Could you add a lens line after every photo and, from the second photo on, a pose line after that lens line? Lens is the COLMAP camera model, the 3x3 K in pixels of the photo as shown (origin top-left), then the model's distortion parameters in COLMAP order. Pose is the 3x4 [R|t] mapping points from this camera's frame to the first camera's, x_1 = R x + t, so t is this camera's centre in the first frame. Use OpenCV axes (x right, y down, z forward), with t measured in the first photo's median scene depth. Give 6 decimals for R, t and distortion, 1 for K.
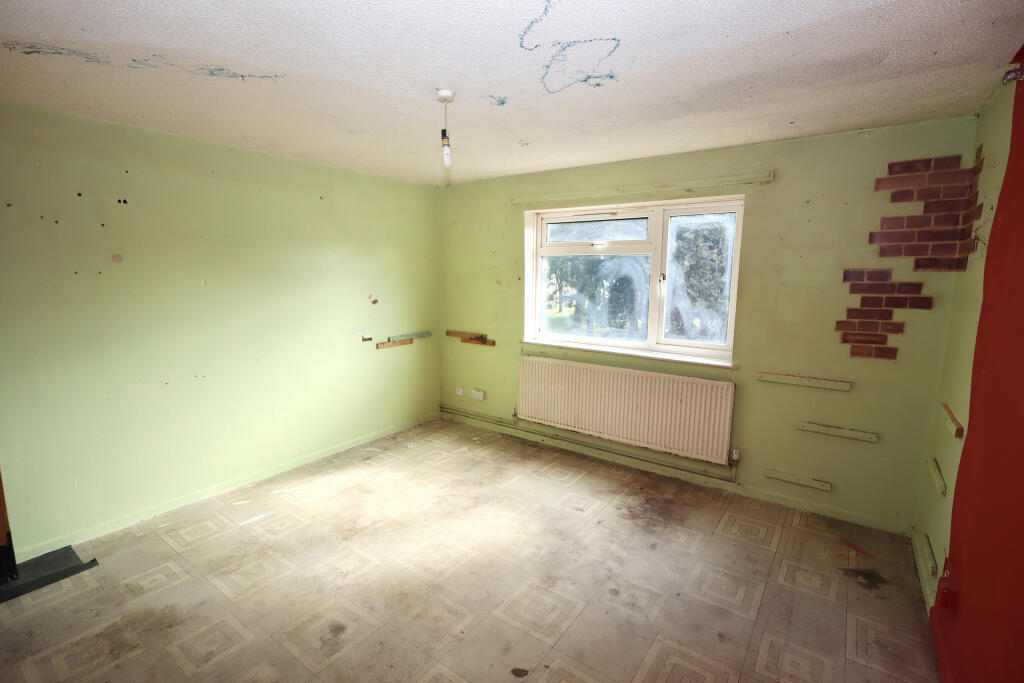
lens RADIAL K [[471.2, 0, 510.9], [0, 471.2, 341.7], [0, 0, 1]] dist [0.003190, 0.001134]
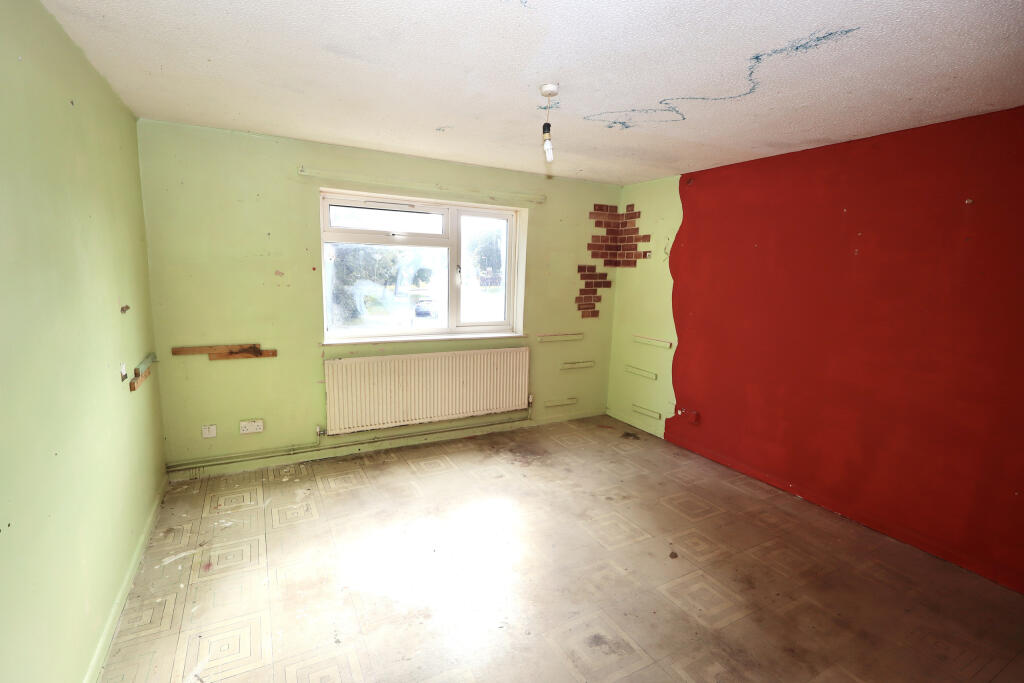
lens RADIAL K [[471.2, 0, 509.1], [0, 471.2, 341.6], [0, 0, 1]] dist [0.003190, 0.001134]
pose [[0.437014, -0.134381, 0.889360, -0.748558], [0.110056, 0.989336, 0.095408, -0.062886], [-0.892696, 0.056184, 0.447143, 0.428779]]
